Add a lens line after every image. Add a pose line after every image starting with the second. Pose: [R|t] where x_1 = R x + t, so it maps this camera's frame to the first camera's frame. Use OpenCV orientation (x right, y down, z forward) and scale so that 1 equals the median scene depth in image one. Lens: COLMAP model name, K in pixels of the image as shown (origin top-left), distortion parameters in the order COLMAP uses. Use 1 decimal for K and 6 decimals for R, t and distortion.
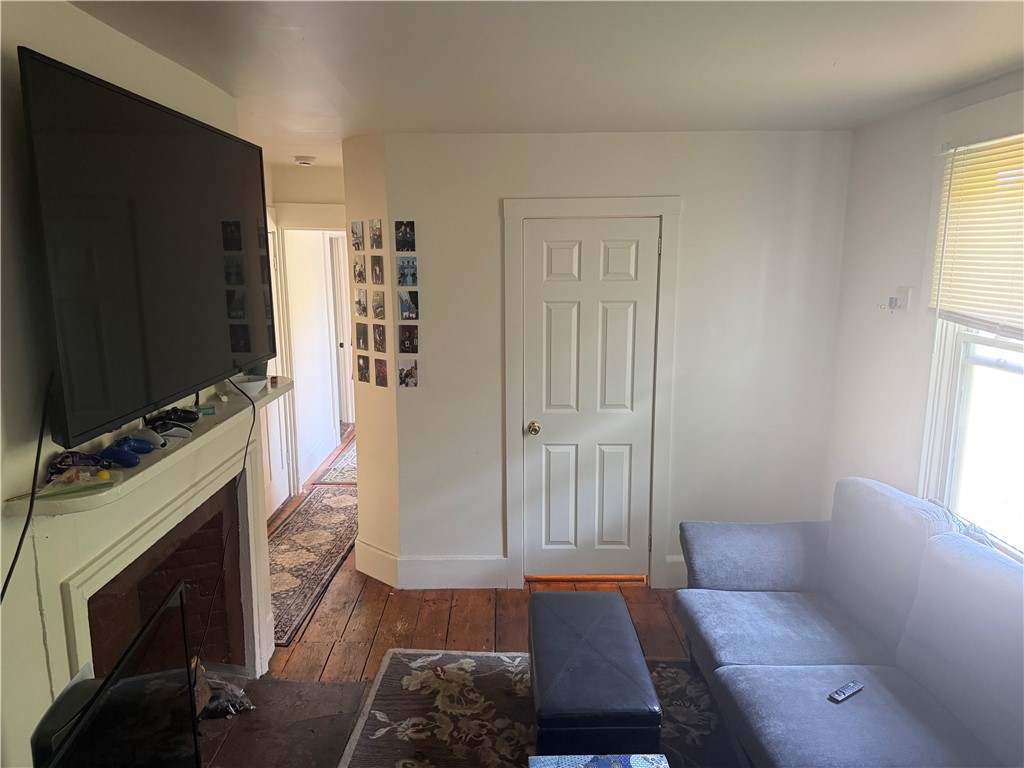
lens RADIAL K [[716.7, 0, 511.1], [0, 716.7, 382.8], [0, 0, 1]] dist [0.002357, 0.000020]
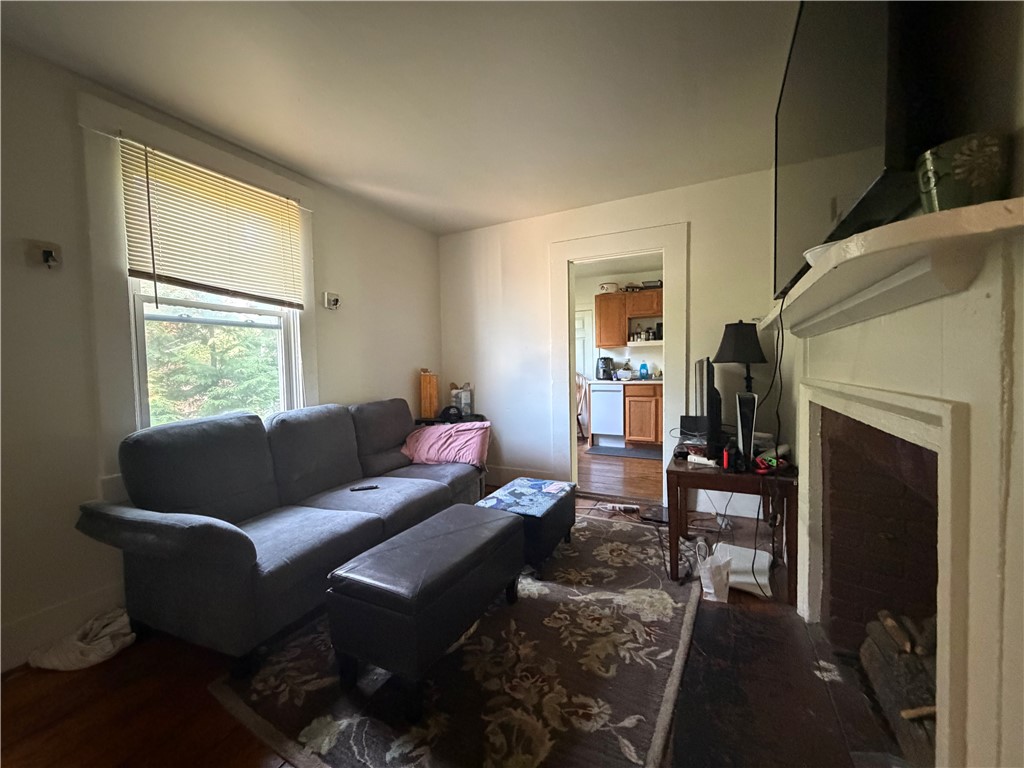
lens RADIAL K [[411.3, 0, 512.2], [0, 411.3, 383.5], [0, 0, 1]] dist [0.000321, -0.000619]
pose [[-0.890968, -0.004394, 0.454046, -0.270654], [0.098288, 0.974379, 0.202299, 0.005738], [-0.443301, 0.224869, -0.867708, 1.367795]]
